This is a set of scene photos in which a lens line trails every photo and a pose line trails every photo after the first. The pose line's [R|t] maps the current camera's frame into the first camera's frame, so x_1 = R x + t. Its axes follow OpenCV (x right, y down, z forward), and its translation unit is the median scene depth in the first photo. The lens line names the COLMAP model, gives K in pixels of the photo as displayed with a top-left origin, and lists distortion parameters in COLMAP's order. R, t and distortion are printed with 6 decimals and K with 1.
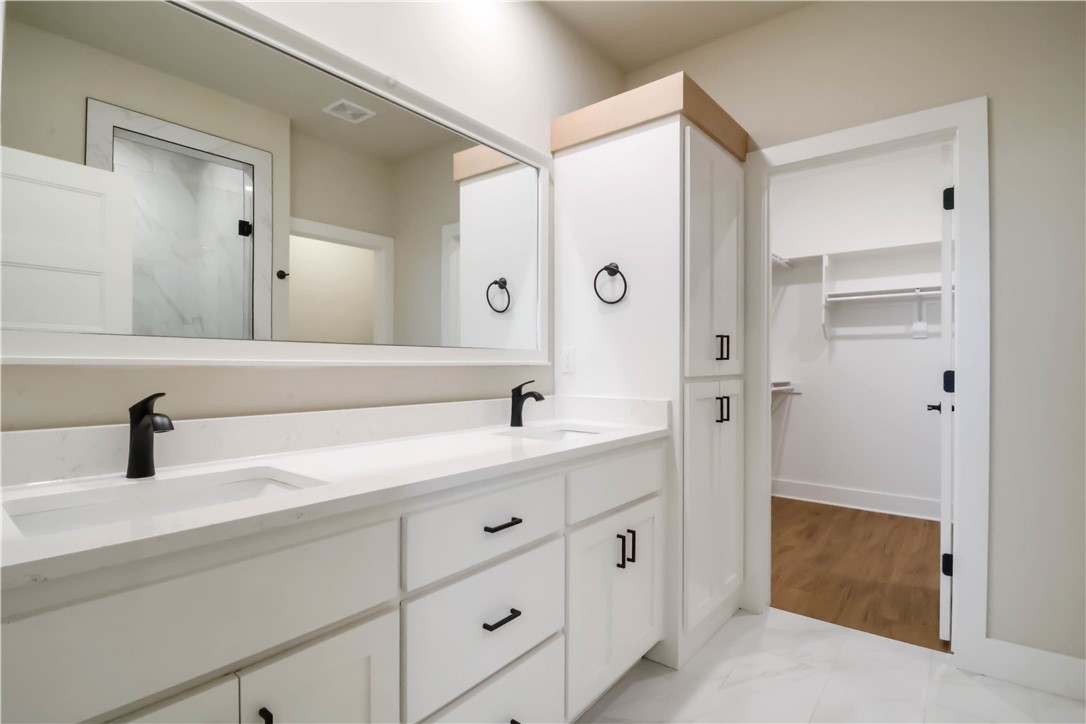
lens RADIAL K [[526.4, 0, 543.0], [0, 526.4, 362.0], [0, 0, 1]] dist [-0.002063, -0.000461]
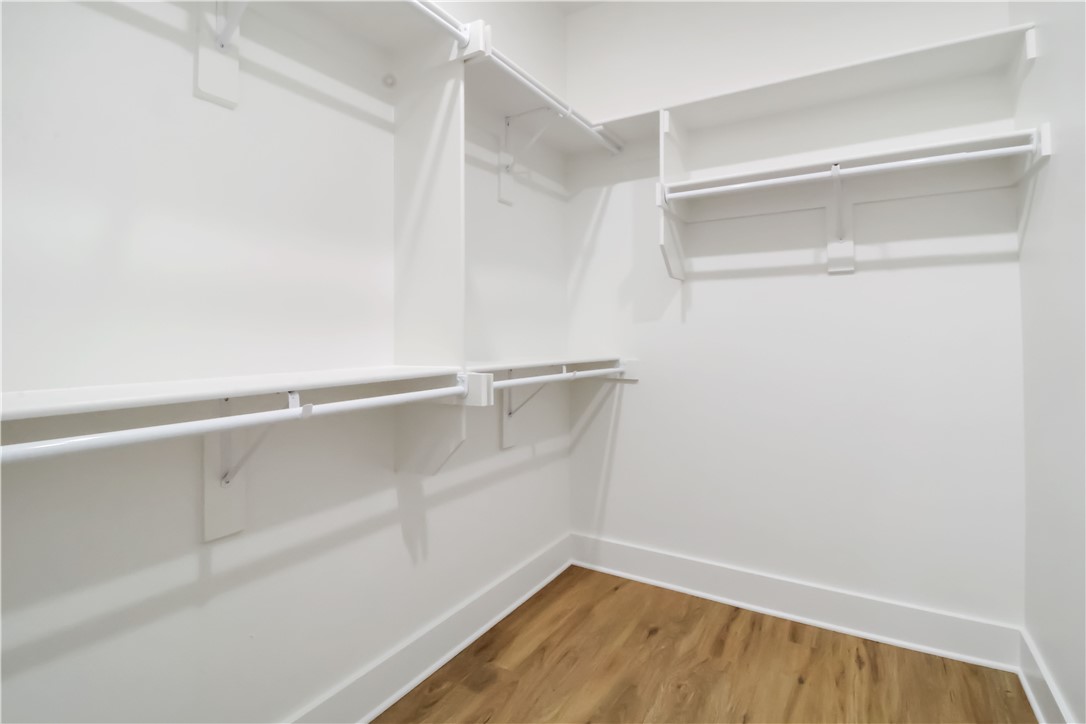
lens RADIAL K [[522.2, 0, 540.9], [0, 522.2, 319.3], [0, 0, 1]] dist [-0.001097, -0.000137]
pose [[0.994033, -0.001003, 0.109077, 0.356053], [0.003992, 0.999622, -0.027187, 0.011777], [-0.109008, 0.027460, 0.993661, 0.507113]]
